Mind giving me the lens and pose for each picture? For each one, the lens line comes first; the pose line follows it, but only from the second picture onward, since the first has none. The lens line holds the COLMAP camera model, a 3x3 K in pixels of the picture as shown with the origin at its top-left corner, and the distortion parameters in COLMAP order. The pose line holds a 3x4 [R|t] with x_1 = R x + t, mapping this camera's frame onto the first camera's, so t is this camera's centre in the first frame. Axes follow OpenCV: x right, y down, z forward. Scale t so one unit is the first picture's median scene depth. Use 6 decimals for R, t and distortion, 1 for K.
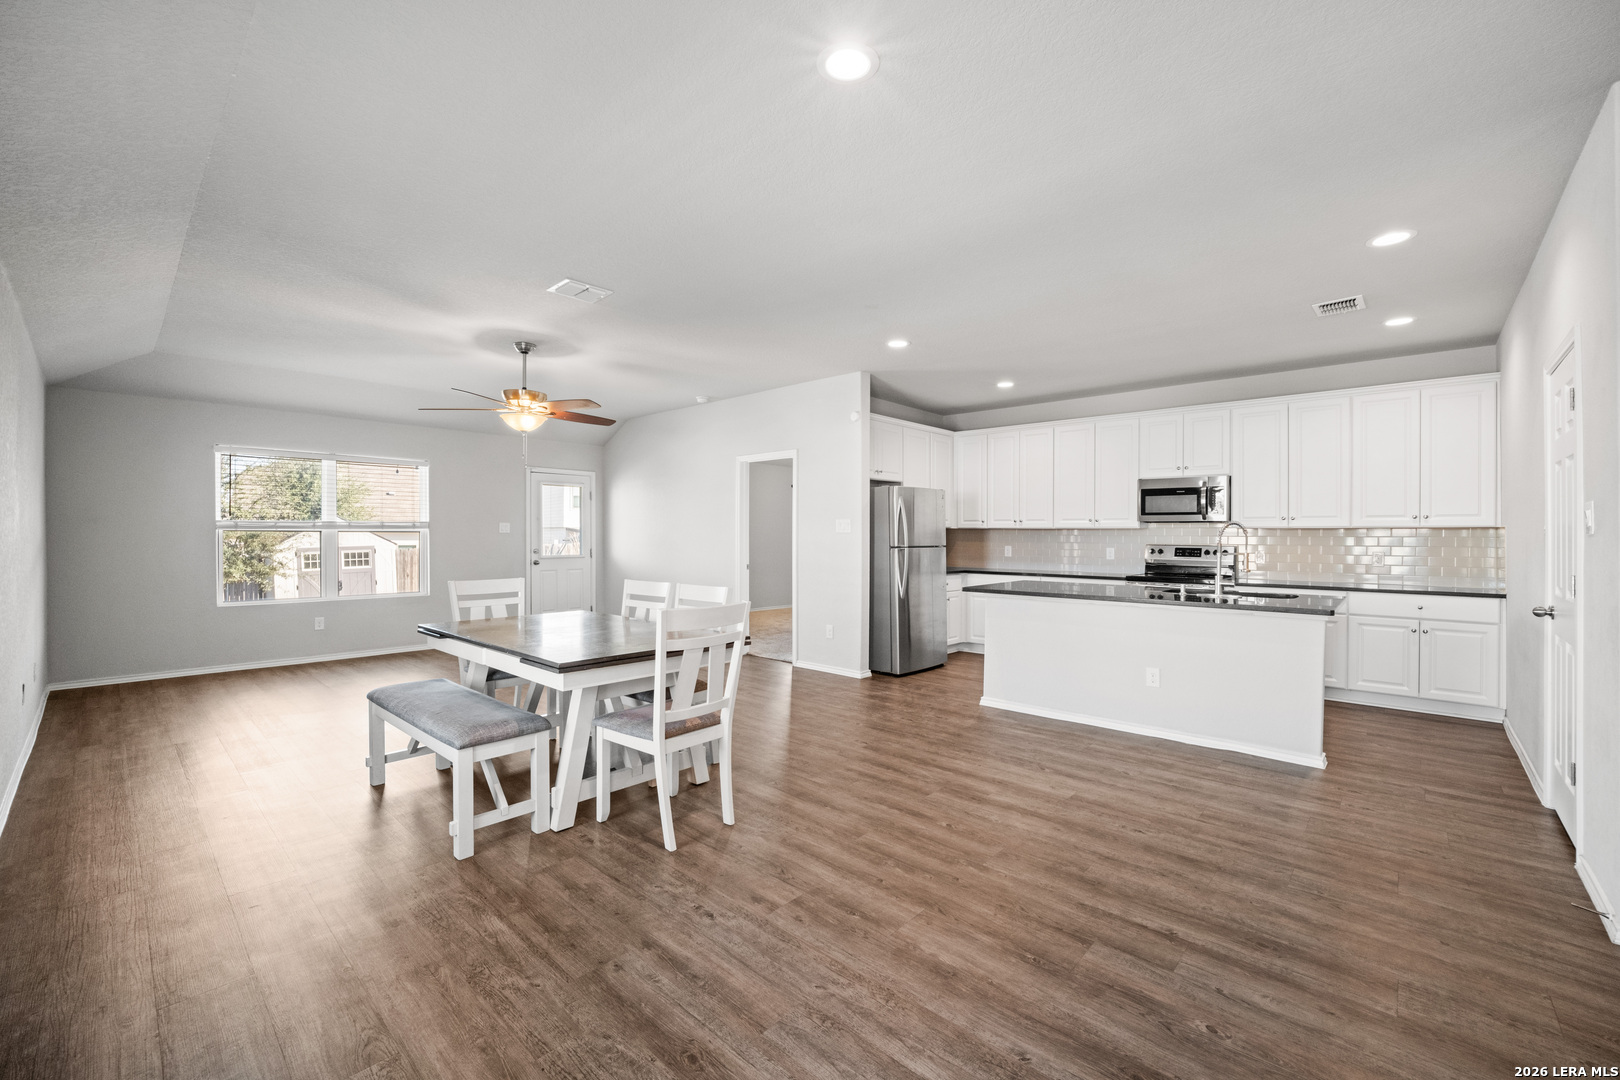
lens RADIAL K [[657.8, 0, 808.9], [0, 657.8, 542.1], [0, 0, 1]] dist [-0.017672, 0.002420]
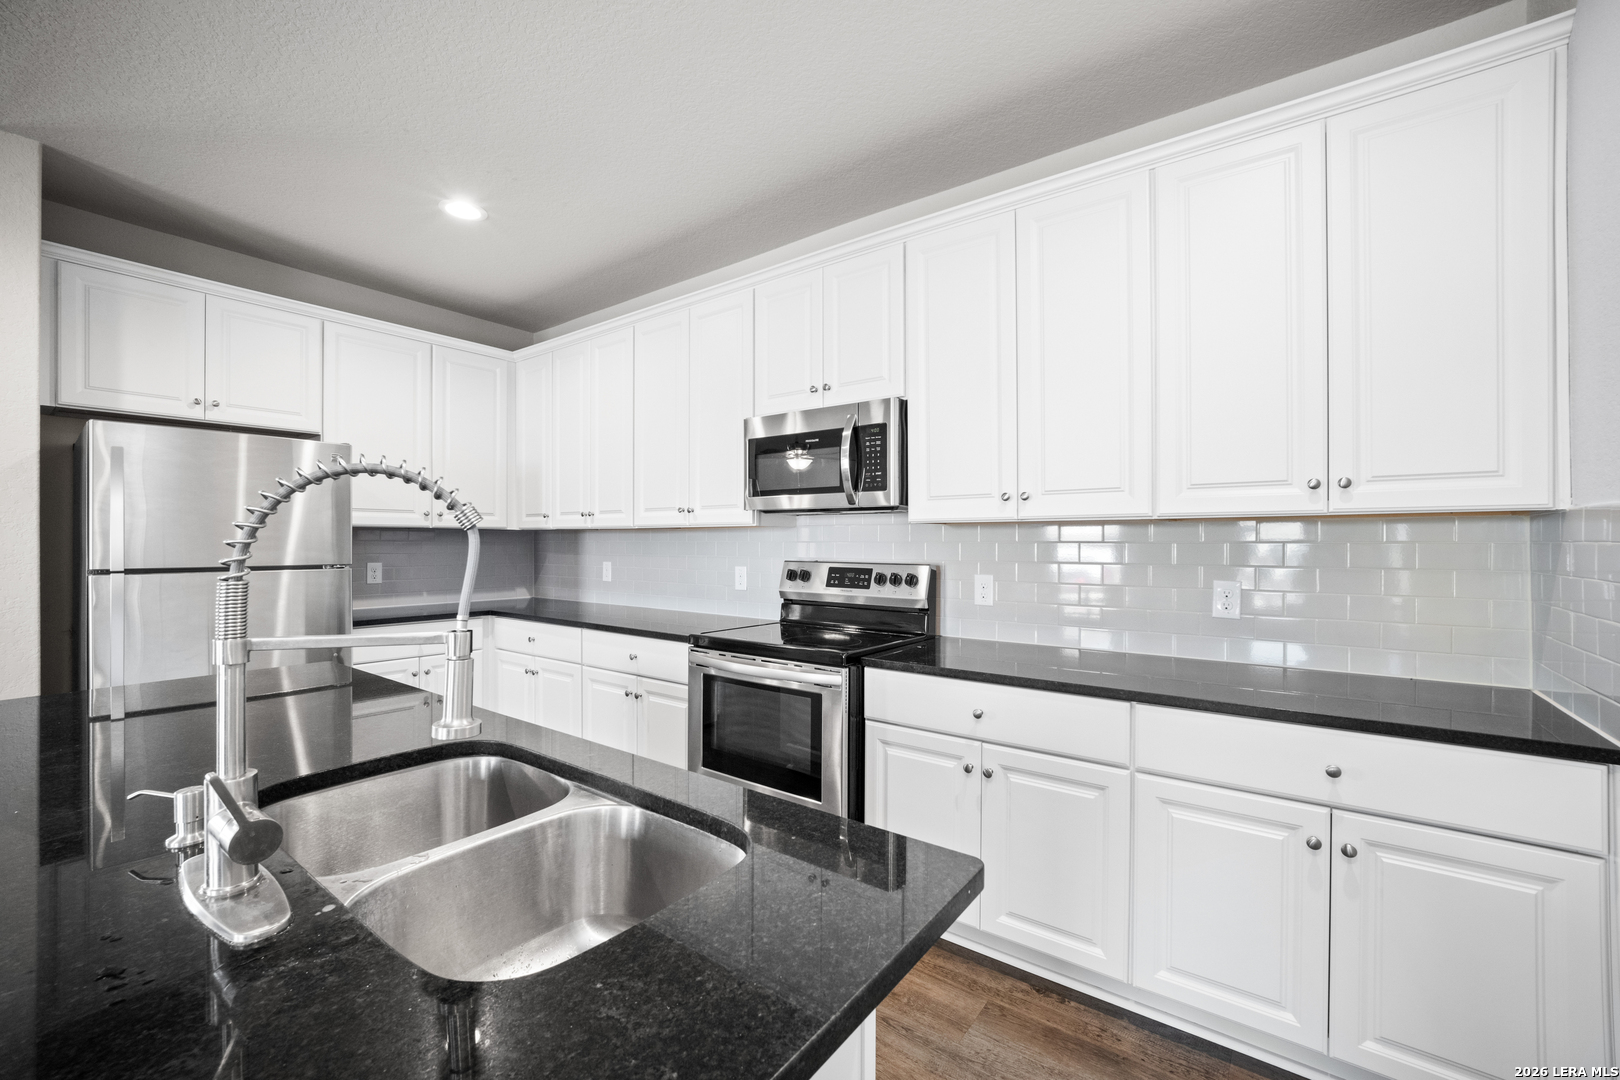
lens RADIAL K [[657.8, 0, 804.1], [0, 657.8, 548.6], [0, 0, 1]] dist [-0.017672, 0.002420]
pose [[0.994999, -0.004943, 0.099762, 0.514685], [0.005014, 0.999987, -0.000459, -0.004908], [-0.099758, 0.000957, 0.995011, 0.558002]]
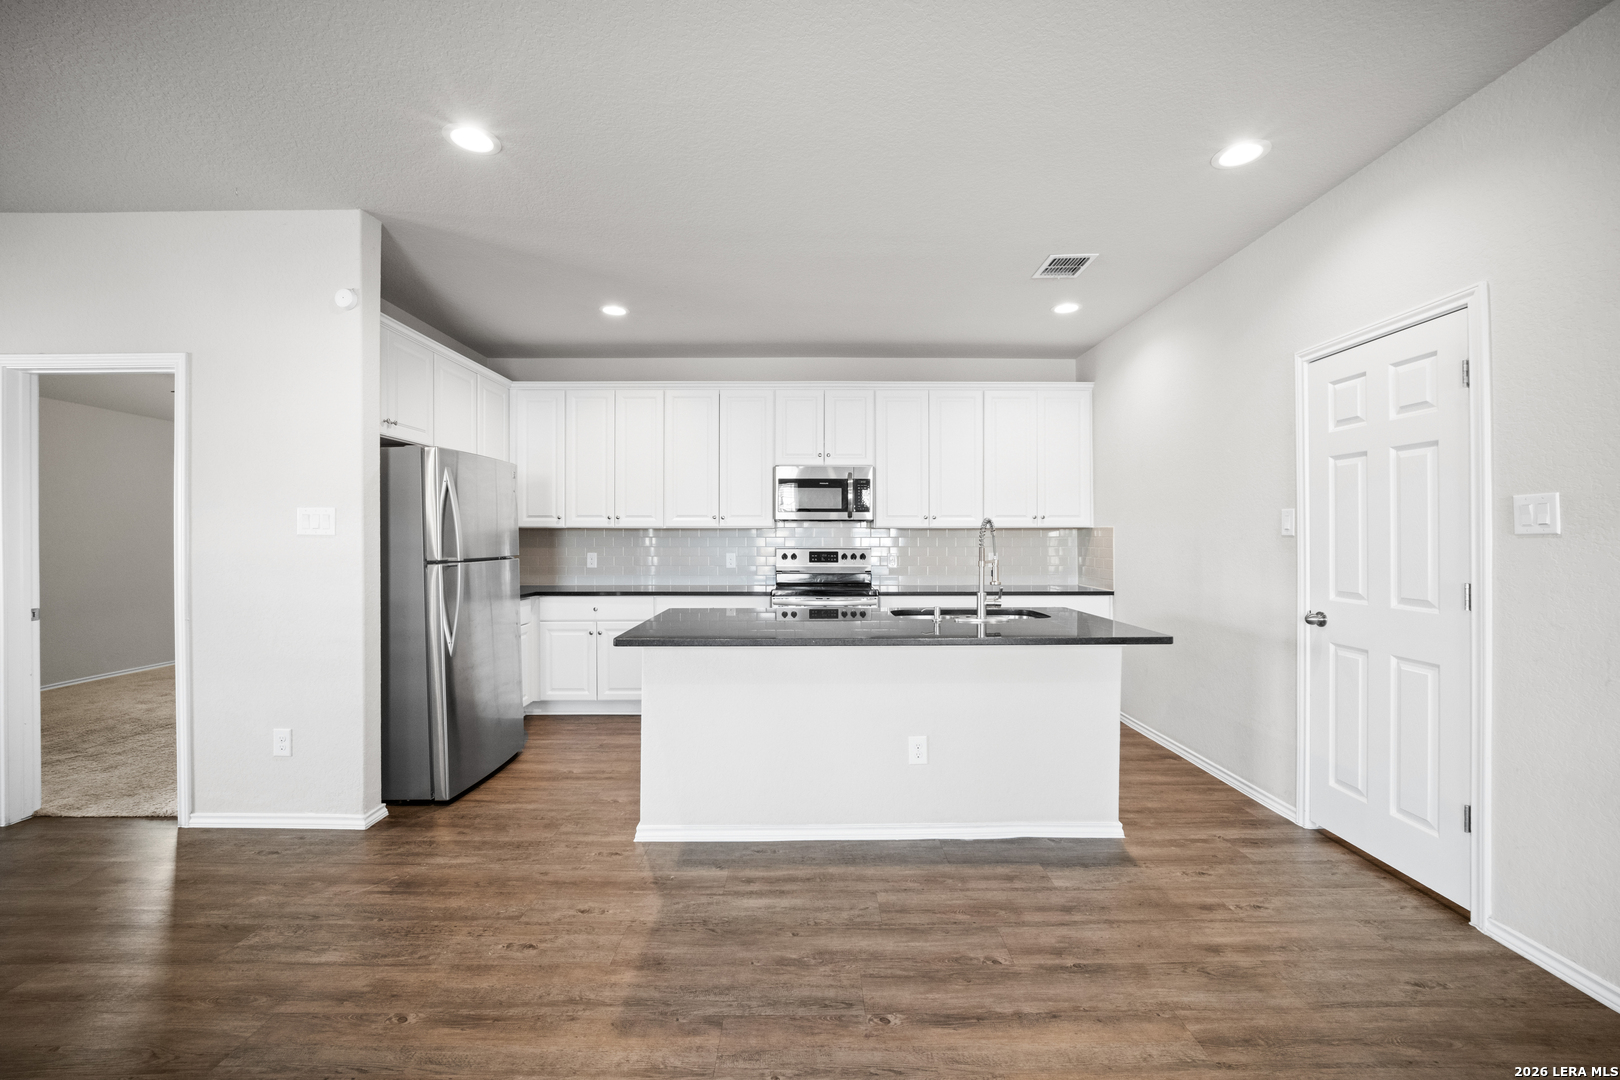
lens RADIAL K [[657.8, 0, 807.0], [0, 657.8, 537.1], [0, 0, 1]] dist [-0.017672, 0.002420]
pose [[0.735662, -0.005746, 0.677325, -0.006800], [0.012182, 0.999915, -0.004749, -0.006095], [-0.677239, 0.011745, 0.735669, 0.404081]]
